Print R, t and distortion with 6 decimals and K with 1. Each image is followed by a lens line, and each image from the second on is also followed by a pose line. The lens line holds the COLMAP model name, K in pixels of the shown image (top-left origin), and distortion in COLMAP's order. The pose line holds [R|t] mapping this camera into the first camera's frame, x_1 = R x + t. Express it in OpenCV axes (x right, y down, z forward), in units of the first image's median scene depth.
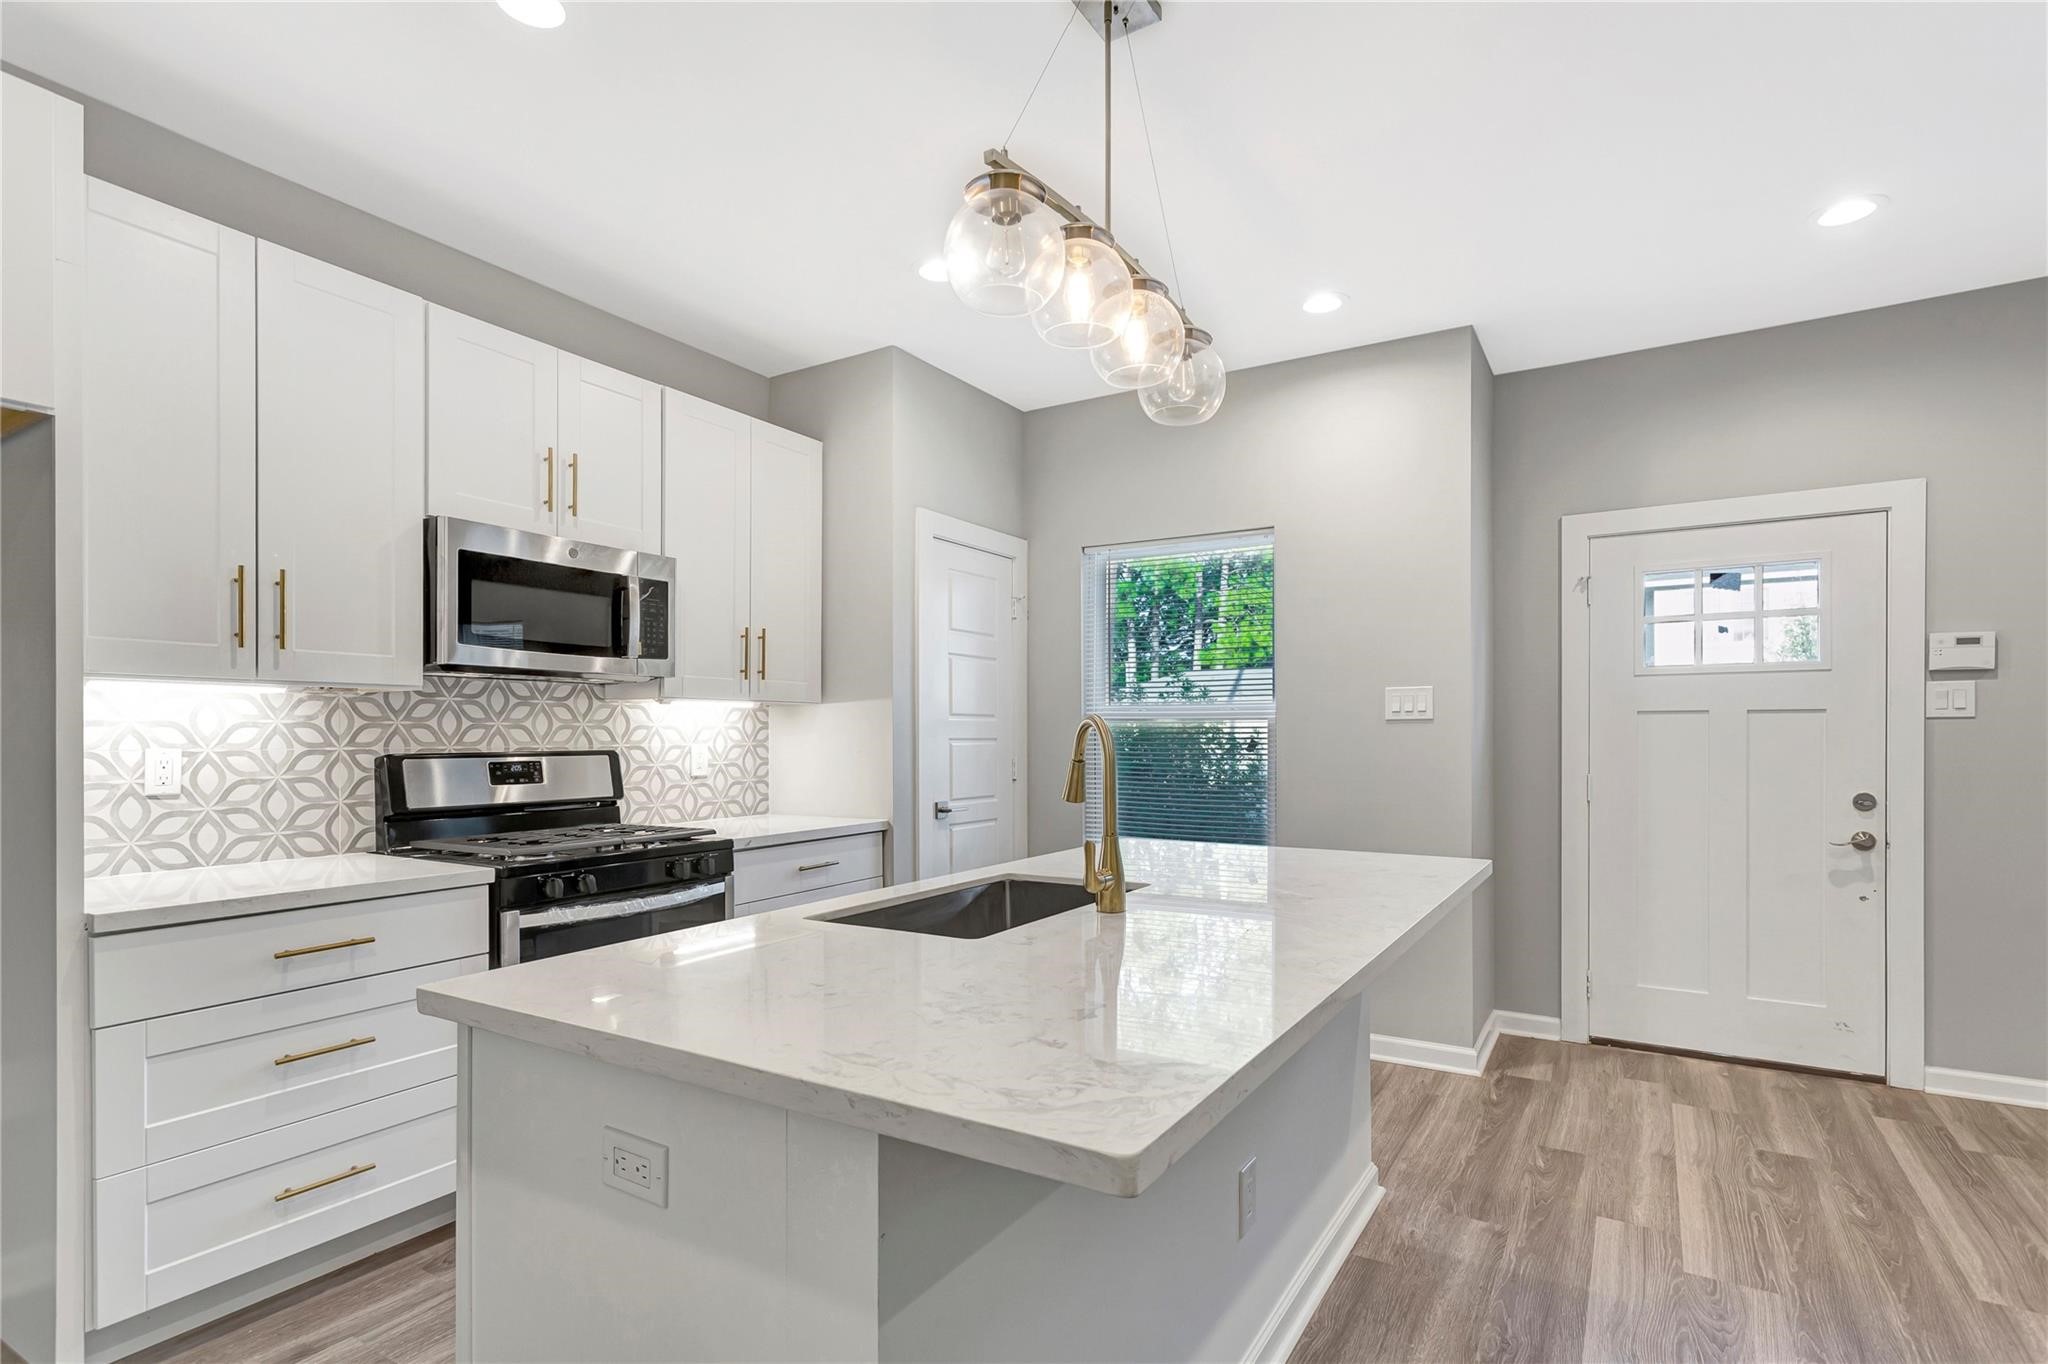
lens RADIAL K [[987.3, 0, 1045.7], [0, 987.3, 737.5], [0, 0, 1]] dist [0.003961, -0.000291]
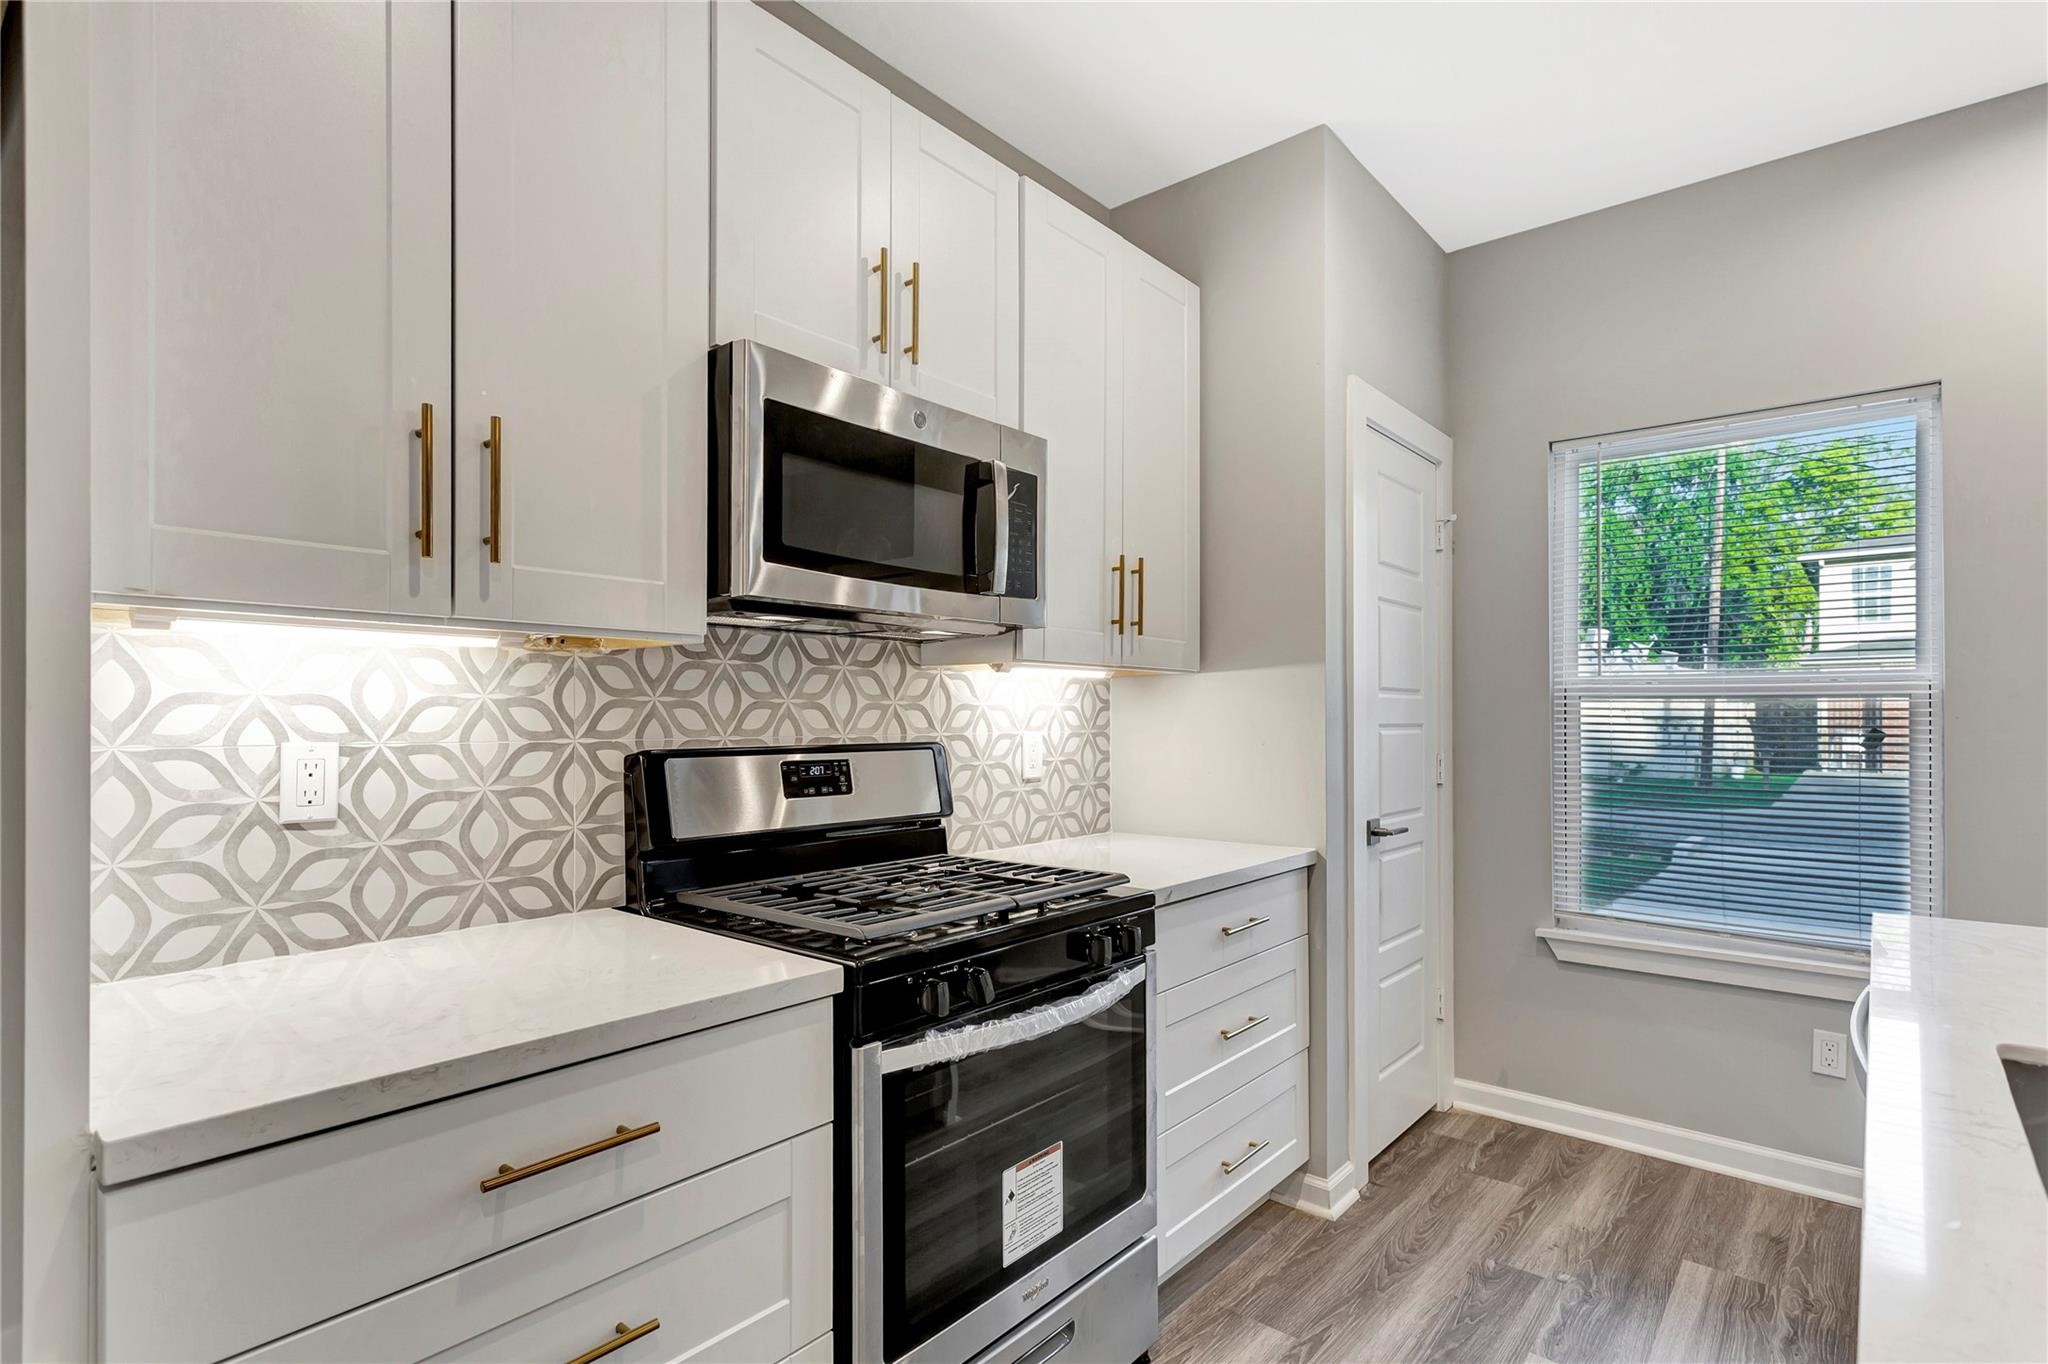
lens RADIAL K [[1013.8, 0, 1026.1], [0, 1013.8, 721.8], [0, 0, 1]] dist [-0.005090, 0.008276]
pose [[0.986391, 0.003833, -0.164373, -0.290233], [-0.003355, 0.999989, 0.003189, -0.003084], [0.164384, -0.002594, 0.986393, 0.369894]]
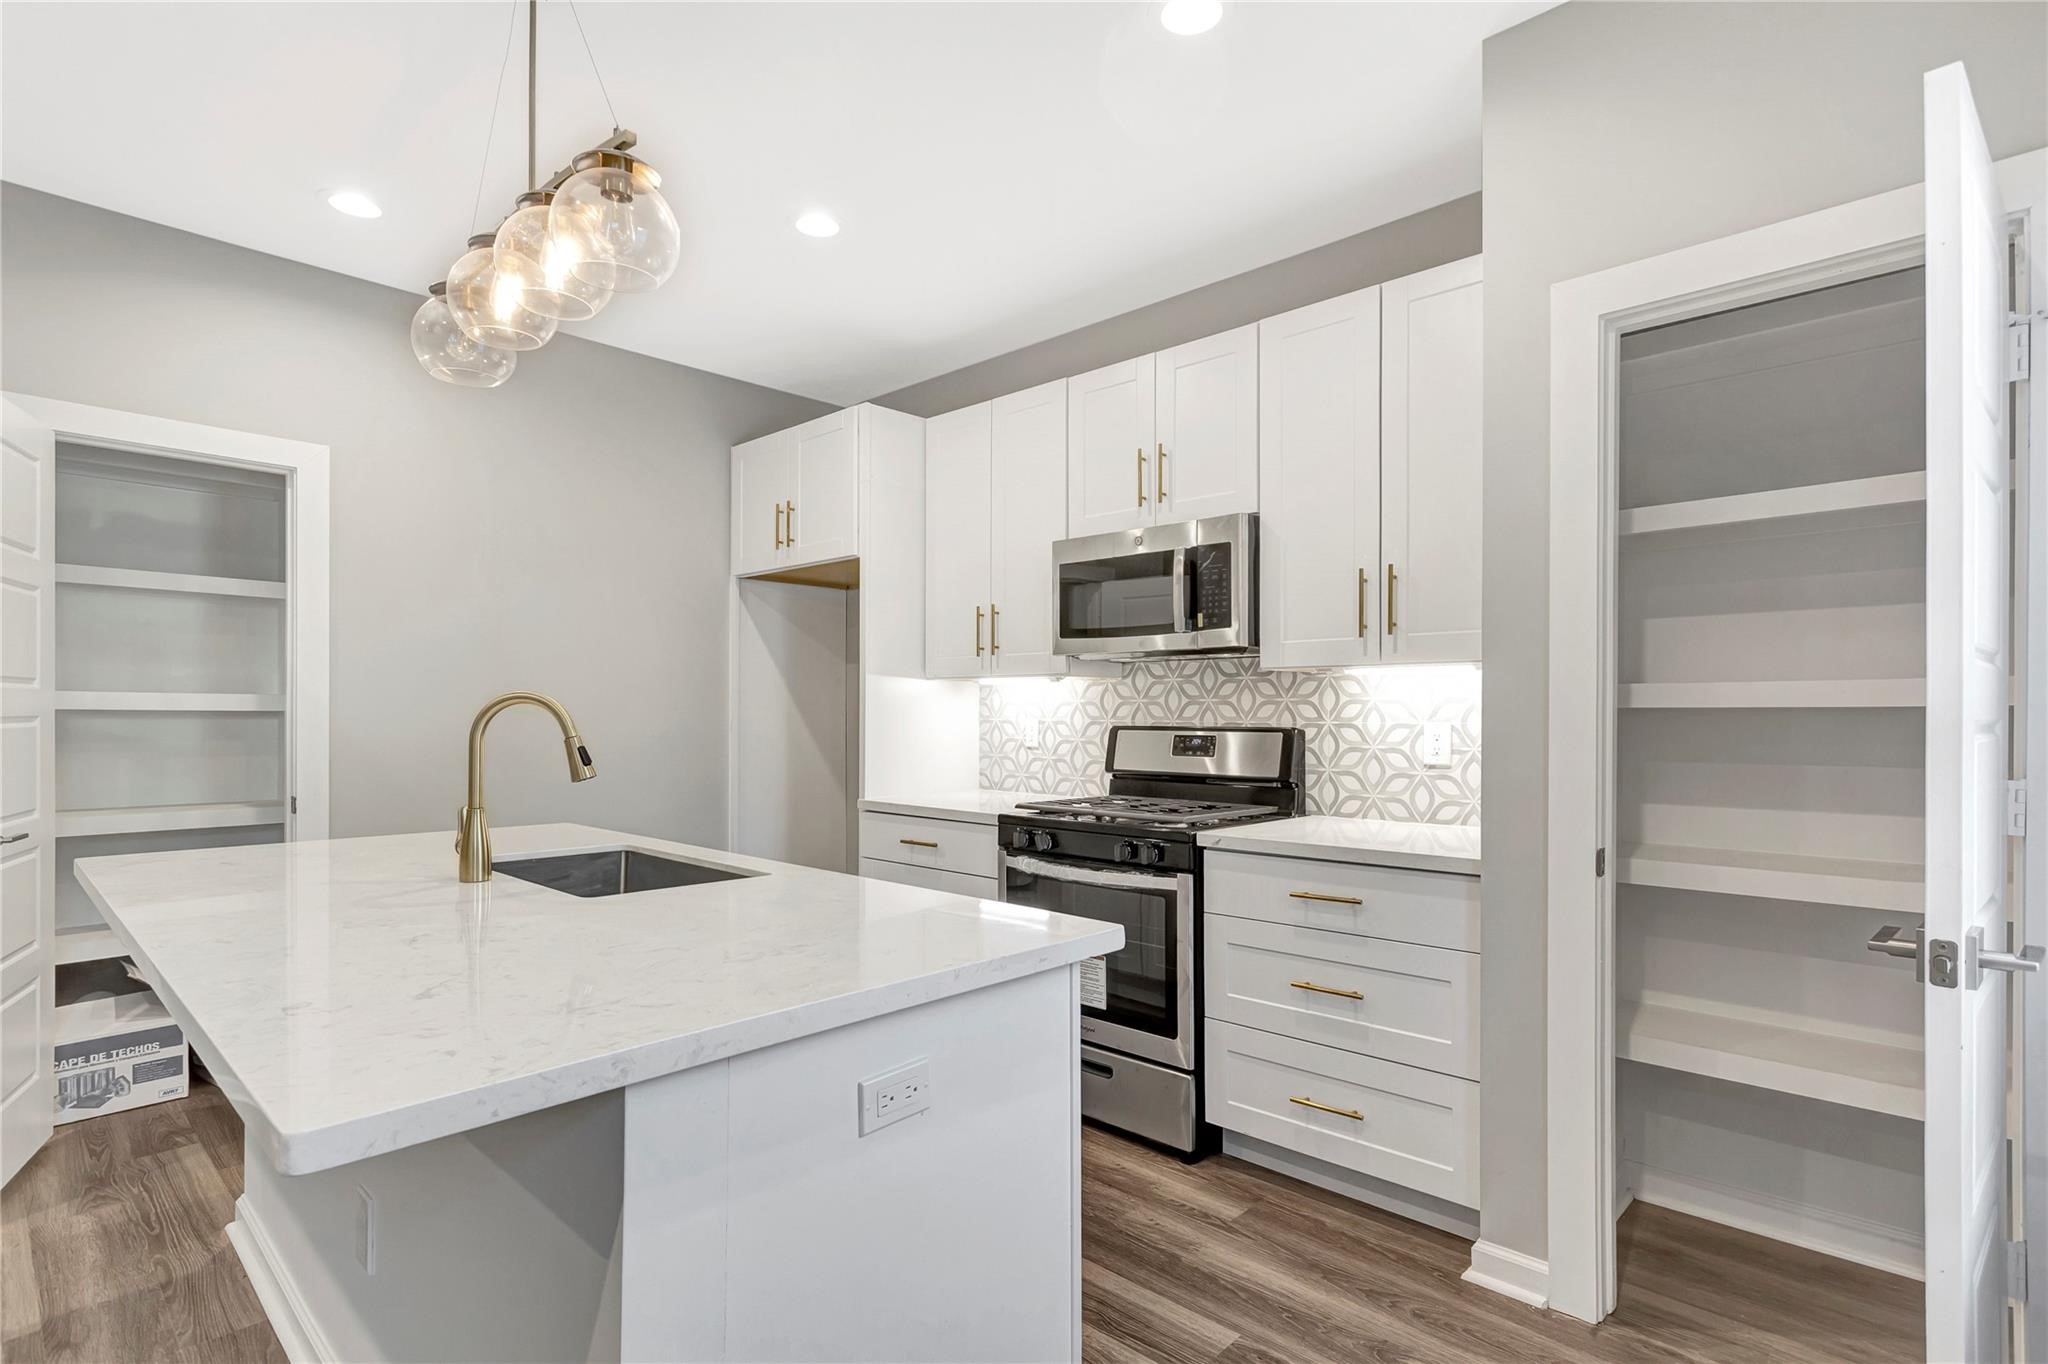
lens RADIAL K [[1027.5, 0, 1024.0], [0, 1027.5, 682.0], [0, 0, 1]] dist [-0.001067, -0.000031]
pose [[-0.231988, -0.027217, -0.972338, 0.590650], [-0.003180, 0.999624, -0.027222, -0.002568], [0.972714, -0.003223, -0.231987, 1.061855]]
